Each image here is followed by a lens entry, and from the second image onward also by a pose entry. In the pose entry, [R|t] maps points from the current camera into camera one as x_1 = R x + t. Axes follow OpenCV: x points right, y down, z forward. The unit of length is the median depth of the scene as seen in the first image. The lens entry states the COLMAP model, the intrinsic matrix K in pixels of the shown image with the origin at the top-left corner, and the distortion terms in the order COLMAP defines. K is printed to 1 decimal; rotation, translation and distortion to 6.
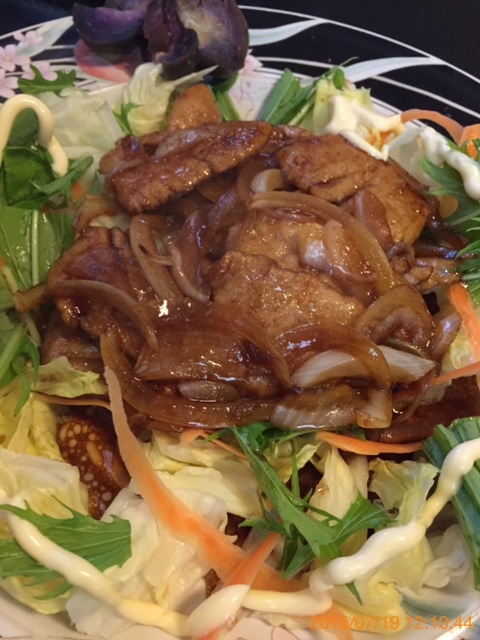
lens RADIAL K [[574.2, 0, 240.0], [0, 574.2, 320.0], [0, 0, 1]] dist [0.002153, -0.006052]
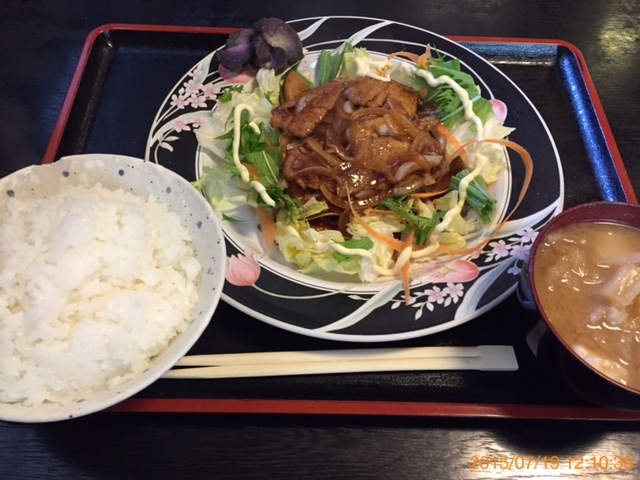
lens RADIAL K [[534.4, 0, 320.0], [0, 534.4, 240.0], [0, 0, 1]] dist [0.004825, 0.001699]
pose [[0.929394, -0.341742, 0.139423, -0.561942], [0.336865, 0.939768, 0.057941, 0.096412], [-0.150826, -0.006883, 0.988536, -1.133850]]
